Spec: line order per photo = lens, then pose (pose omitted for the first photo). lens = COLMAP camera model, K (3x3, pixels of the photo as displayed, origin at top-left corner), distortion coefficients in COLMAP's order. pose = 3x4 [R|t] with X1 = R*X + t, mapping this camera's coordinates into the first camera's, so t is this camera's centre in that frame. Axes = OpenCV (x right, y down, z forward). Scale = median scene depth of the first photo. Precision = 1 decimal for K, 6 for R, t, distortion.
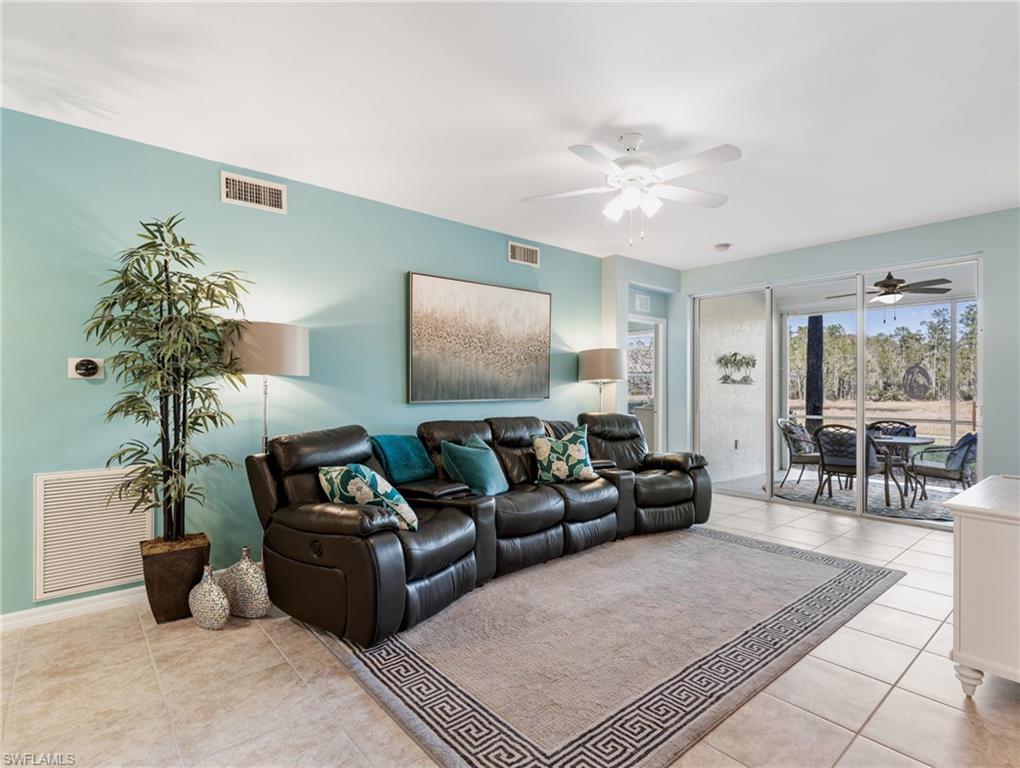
lens RADIAL K [[523.4, 0, 511.6], [0, 523.4, 386.4], [0, 0, 1]] dist [0.004014, 0.002430]
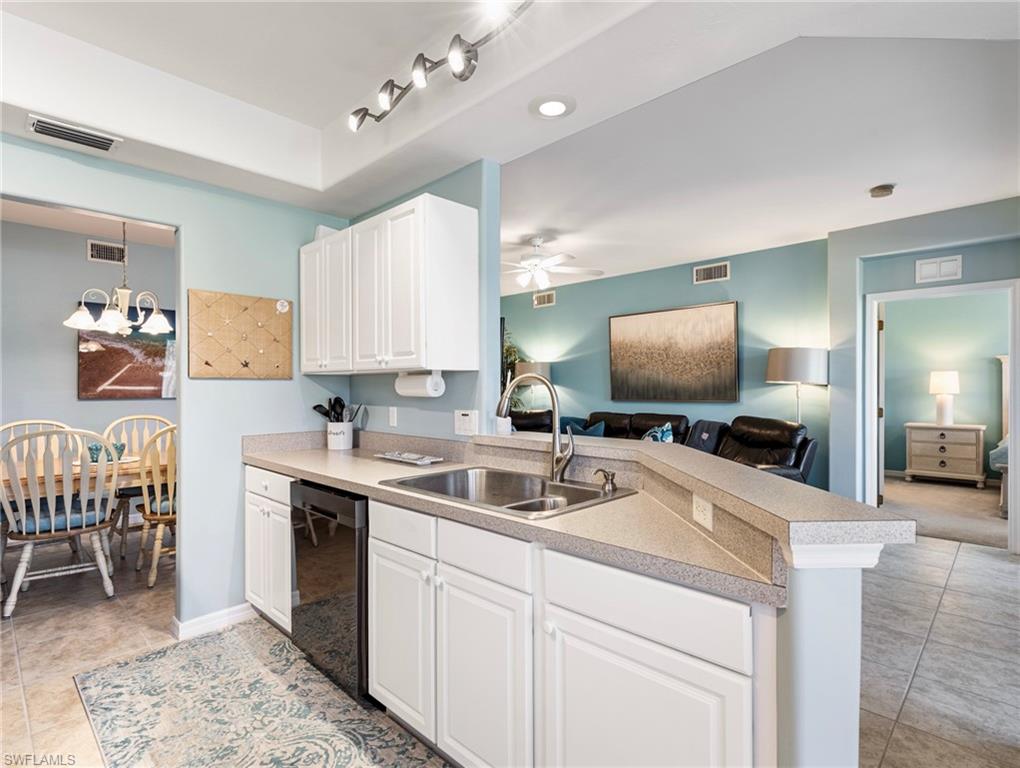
lens RADIAL K [[523.4, 0, 518.5], [0, 523.4, 389.3], [0, 0, 1]] dist [0.004014, 0.002430]
pose [[0.101018, 0.000615, -0.994884, 1.188202], [0.003931, 0.999992, 0.001018, -0.003503], [0.994877, -0.004014, 0.101015, 0.500670]]
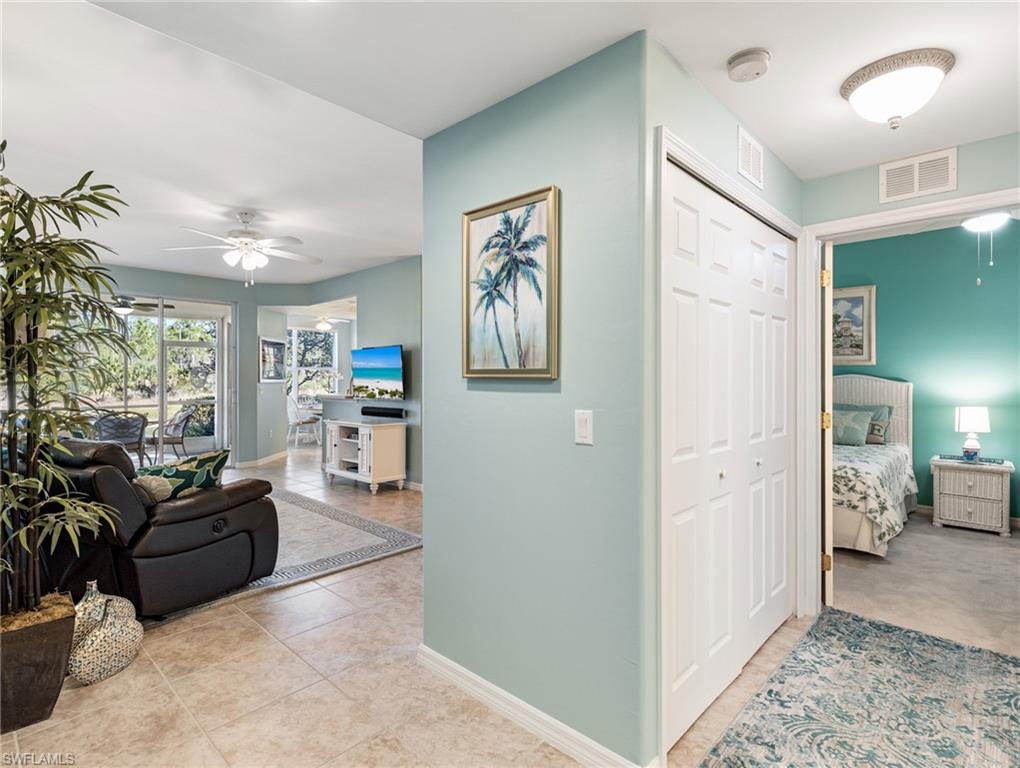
lens RADIAL K [[523.4, 0, 514.1], [0, 523.4, 375.8], [0, 0, 1]] dist [0.004014, 0.002430]
pose [[-0.108172, 0.001437, 0.994131, -0.859443], [0.002184, 0.999997, -0.001208, -0.010177], [-0.994130, 0.002041, -0.108175, 0.258179]]
